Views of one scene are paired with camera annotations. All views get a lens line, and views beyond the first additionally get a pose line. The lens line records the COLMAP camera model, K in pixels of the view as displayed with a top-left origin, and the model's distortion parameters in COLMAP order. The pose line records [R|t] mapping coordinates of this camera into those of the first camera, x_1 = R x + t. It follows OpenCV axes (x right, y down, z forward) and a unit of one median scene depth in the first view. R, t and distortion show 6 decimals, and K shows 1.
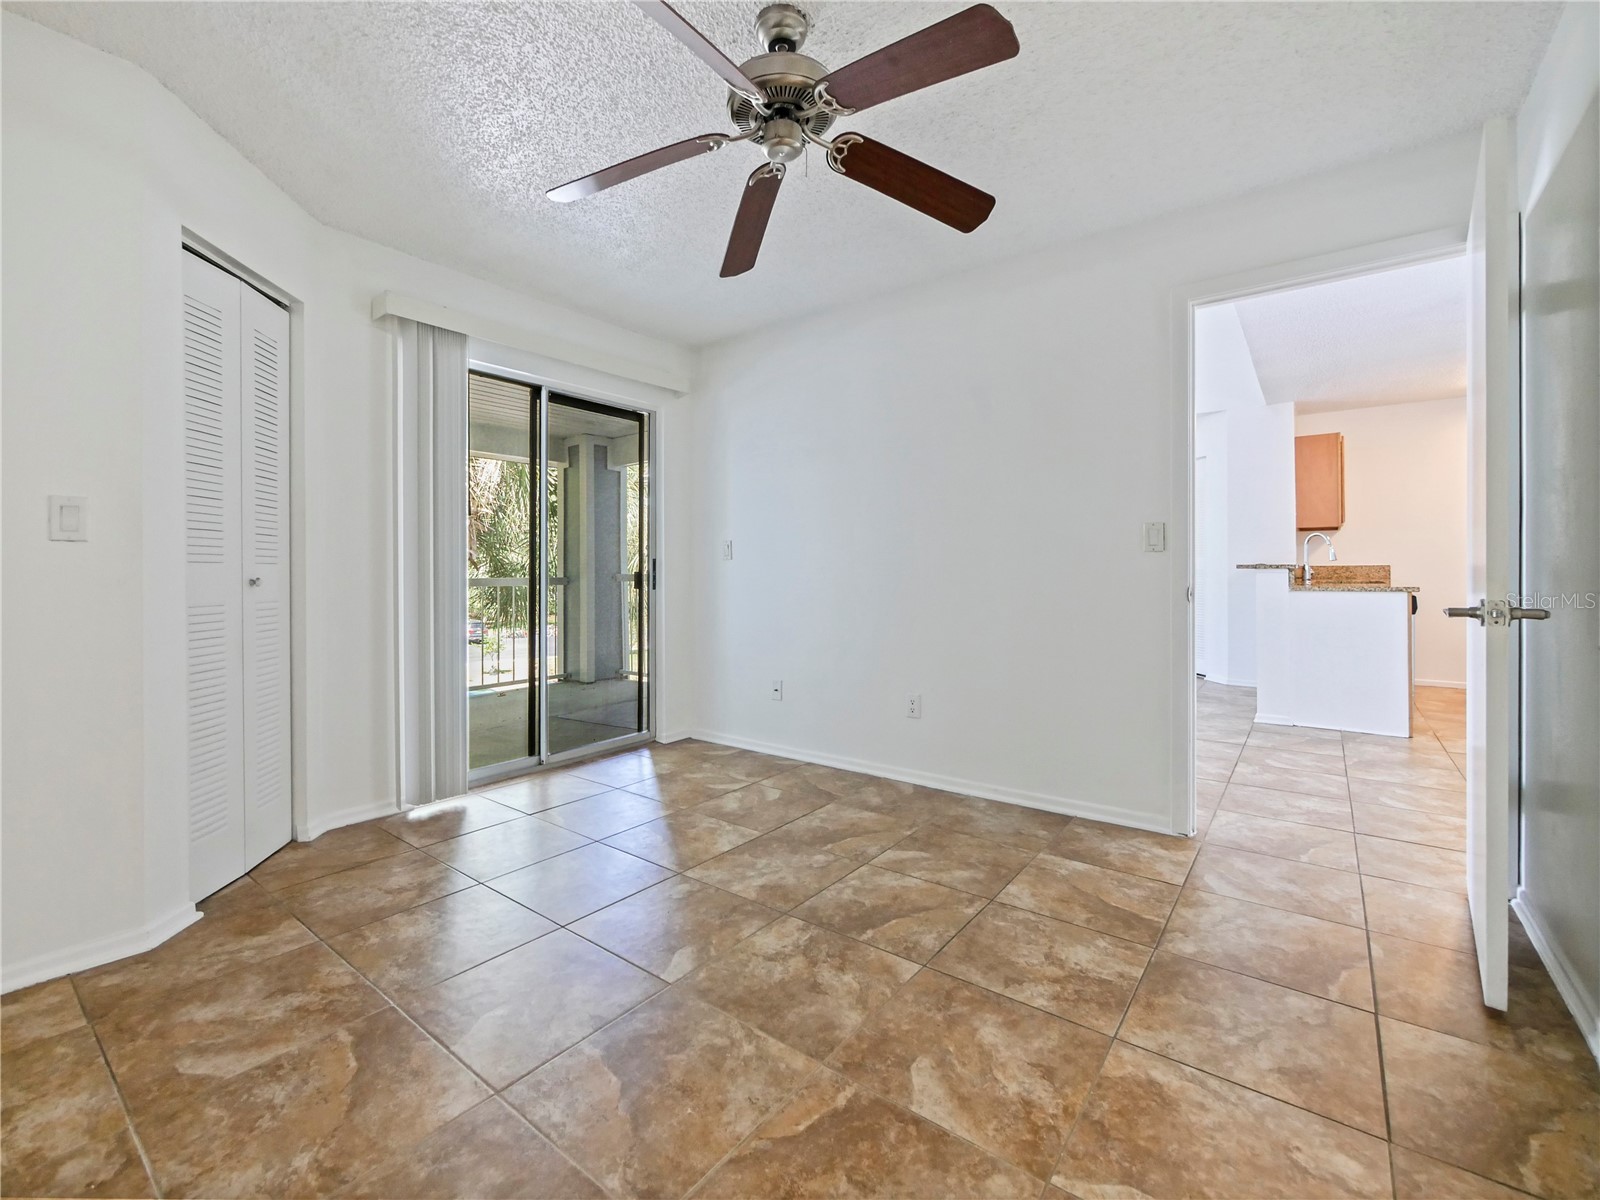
lens RADIAL K [[690.5, 0, 790.3], [0, 690.5, 600.2], [0, 0, 1]] dist [-0.003313, -0.000189]
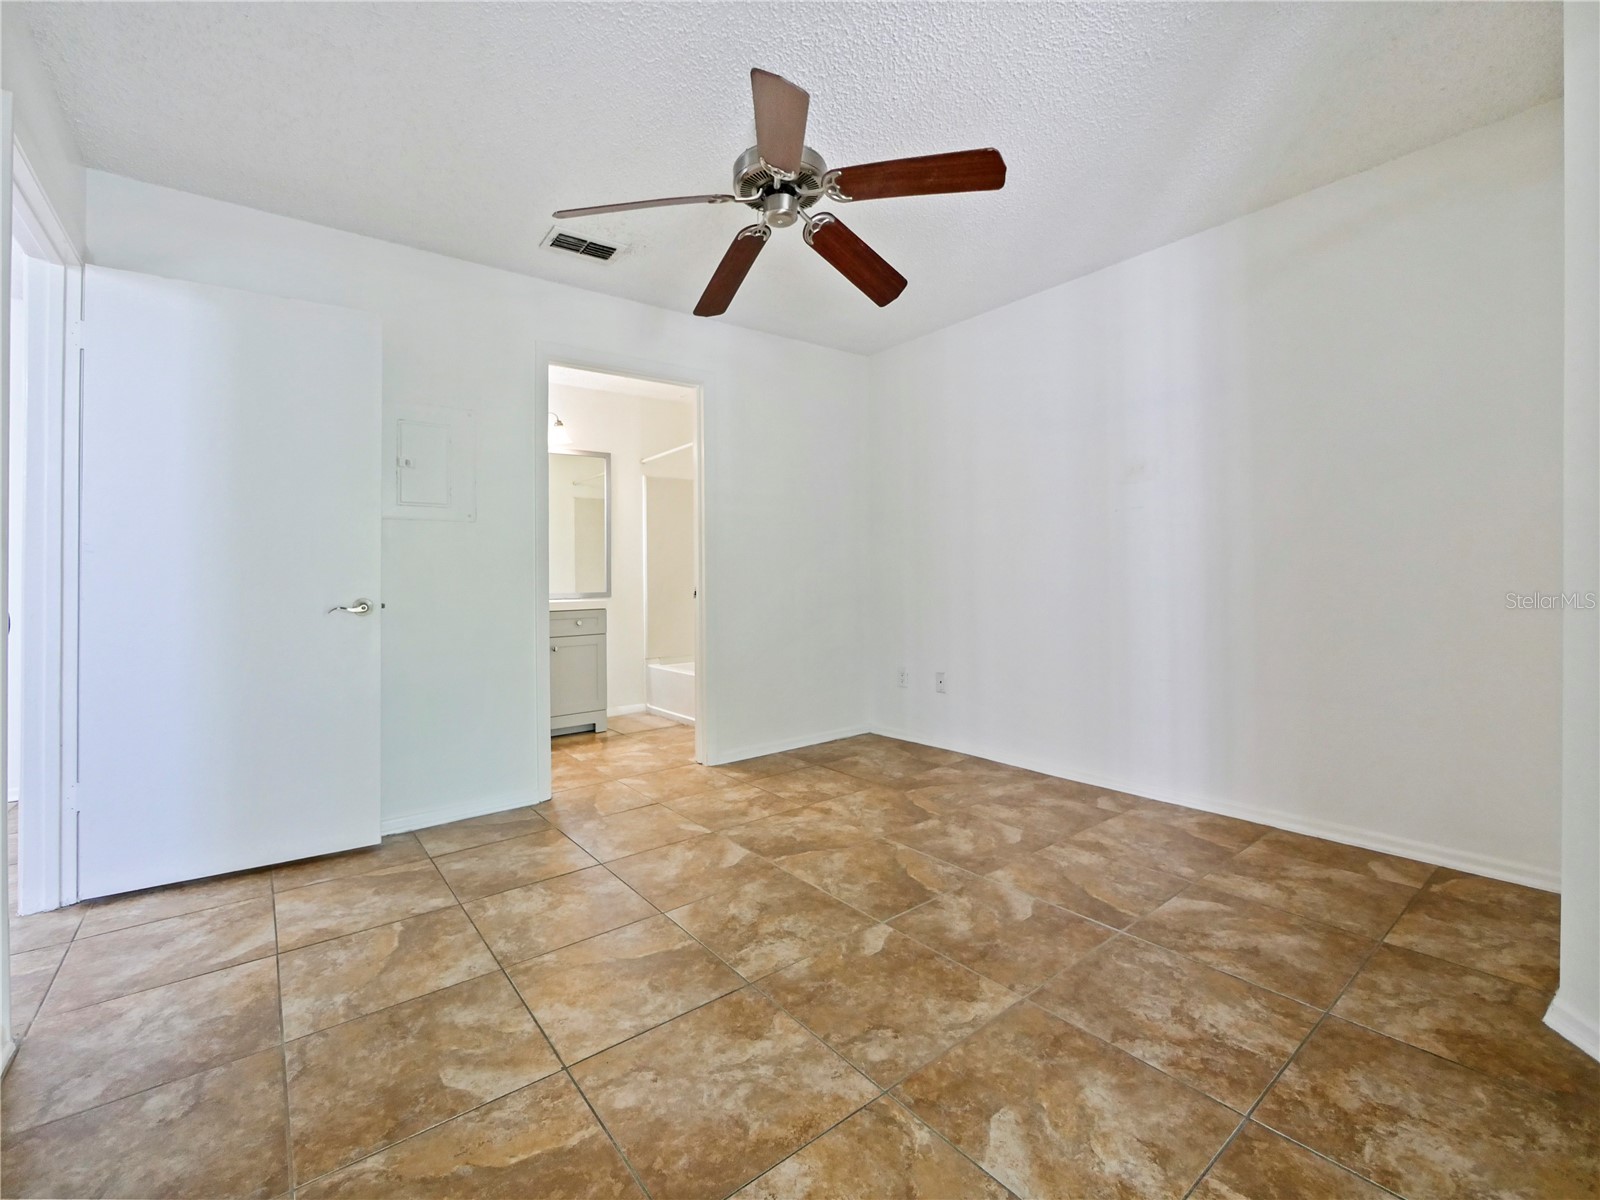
lens RADIAL K [[685.5, 0, 800.0], [0, 685.5, 600.0], [0, 0, 1]] dist [-0.001324, -0.000462]
pose [[-0.971718, 0.013951, 0.235731, -0.308967], [0.031350, 0.997039, 0.070224, -0.061759], [-0.234053, 0.075628, -0.969278, 2.051295]]
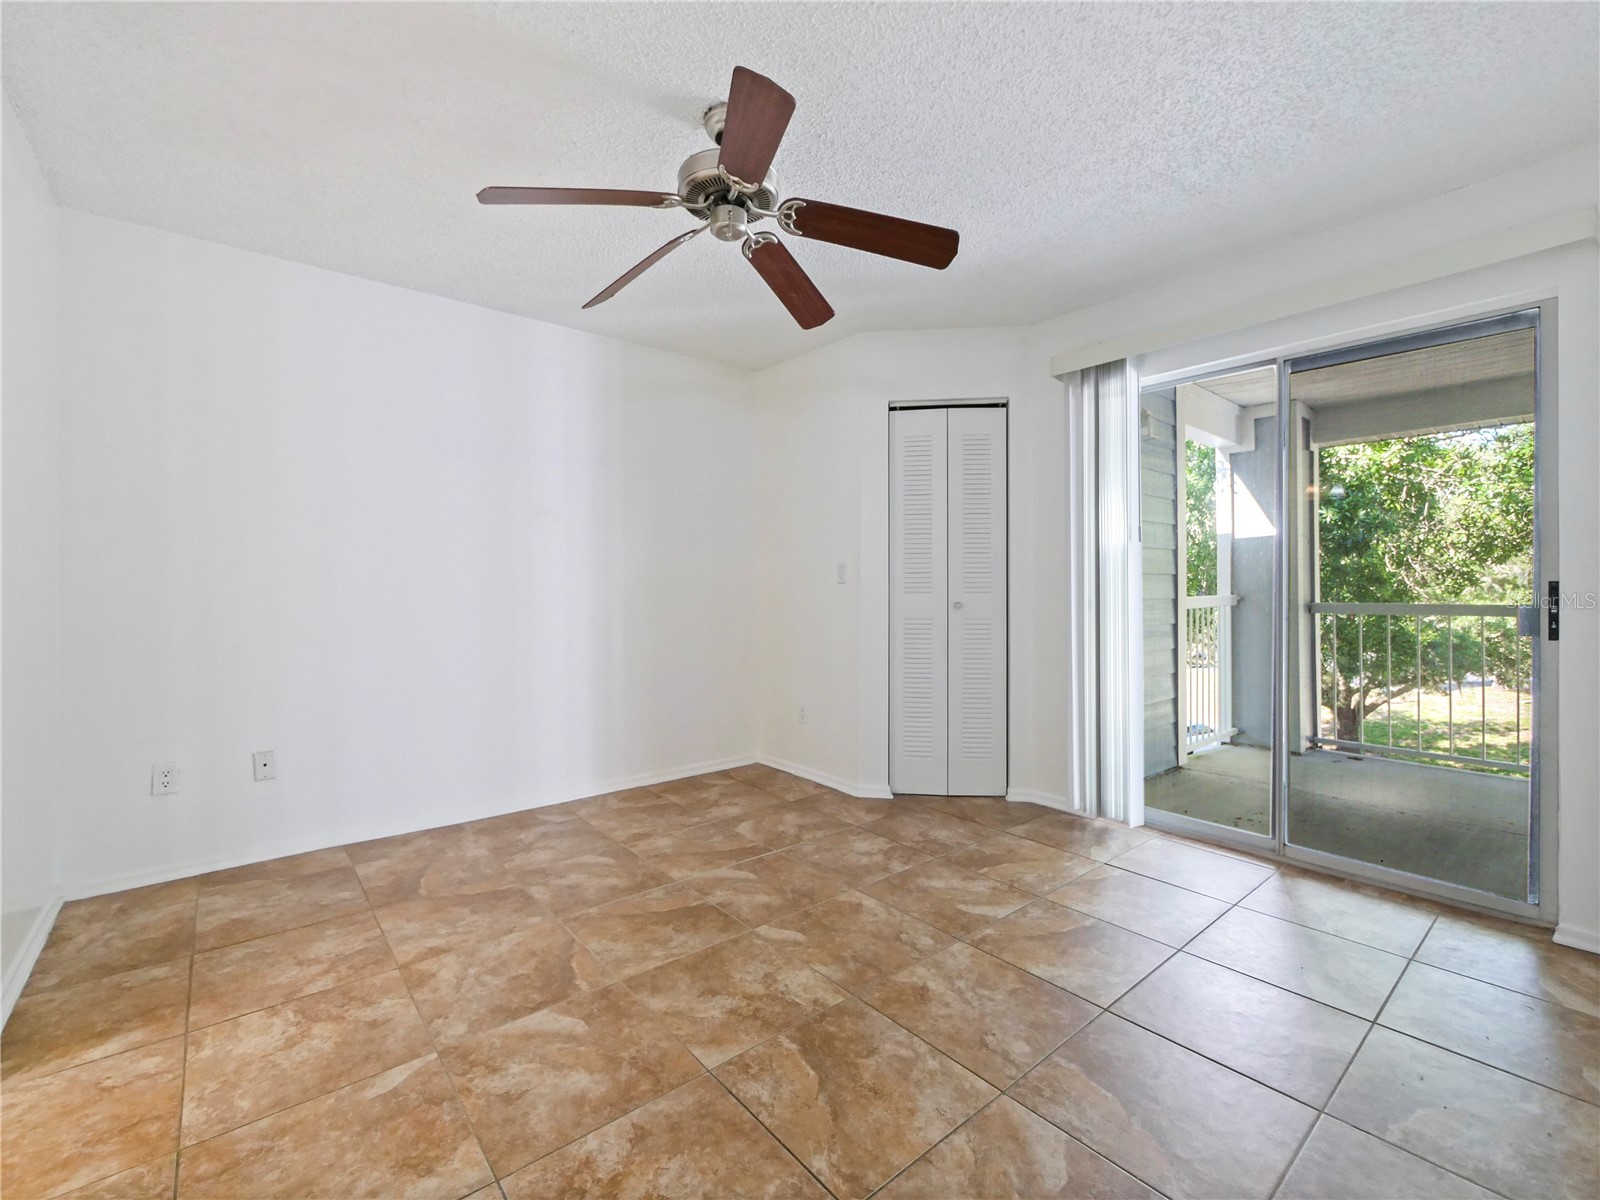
lens RADIAL K [[690.3, 0, 781.7], [0, 690.3, 592.6], [0, 0, 1]] dist [-0.002468, -0.000513]
pose [[-0.225782, 0.010495, -0.974121, 1.029726], [-0.036736, 0.999139, 0.019279, -0.090312], [0.973485, 0.040138, -0.225202, 1.285841]]
